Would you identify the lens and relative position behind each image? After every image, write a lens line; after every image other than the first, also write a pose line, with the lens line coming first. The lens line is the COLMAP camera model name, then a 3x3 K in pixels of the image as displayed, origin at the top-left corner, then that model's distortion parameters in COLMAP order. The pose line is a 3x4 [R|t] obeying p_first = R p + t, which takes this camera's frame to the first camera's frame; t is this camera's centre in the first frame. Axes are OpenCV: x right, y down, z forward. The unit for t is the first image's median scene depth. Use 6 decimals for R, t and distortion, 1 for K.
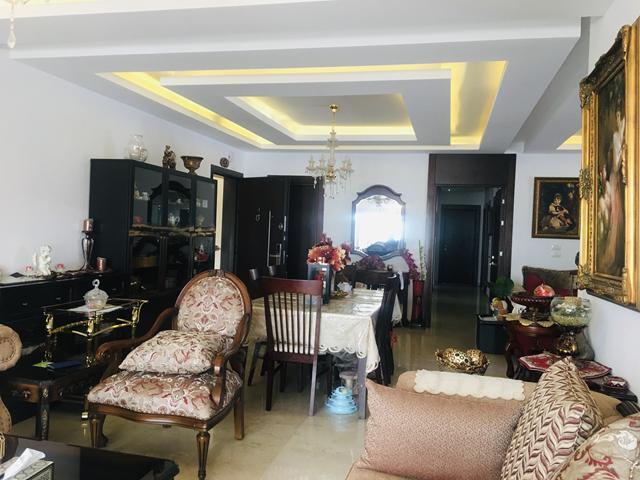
lens RADIAL K [[539.1, 0, 320.0], [0, 539.1, 240.0], [0, 0, 1]] dist [0.080257, -0.105747]
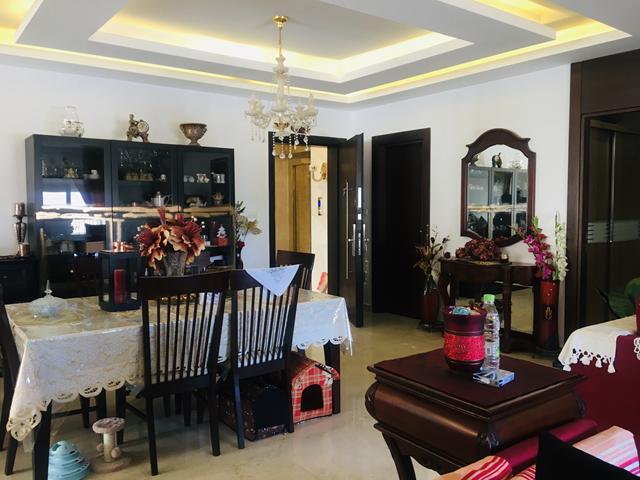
lens RADIAL K [[539.1, 0, 320.0], [0, 539.1, 240.0], [0, 0, 1]] dist [0.080257, -0.105747]
pose [[0.772084, -0.004159, -0.635506, 0.714534], [0.023329, 0.999490, 0.021802, 0.022086], [0.635092, -0.031659, 0.771788, 0.721269]]
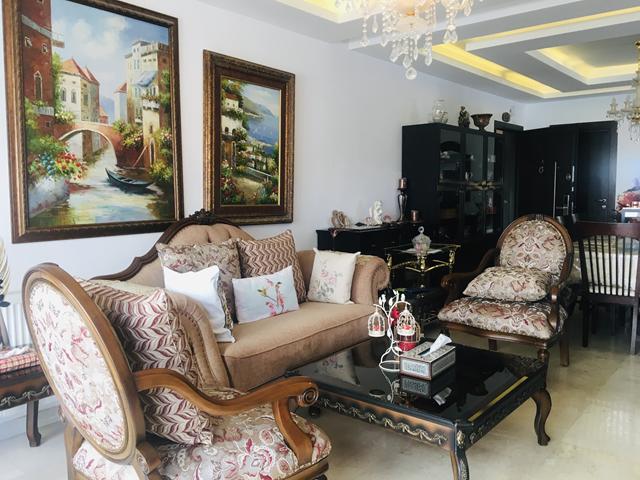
lens RADIAL K [[539.1, 0, 320.0], [0, 539.1, 240.0], [0, 0, 1]] dist [0.080257, -0.105747]
pose [[0.900420, -0.008729, -0.434934, -0.094558], [0.039110, 0.997374, 0.060951, 0.020527], [0.433260, -0.071892, 0.898397, -0.164163]]
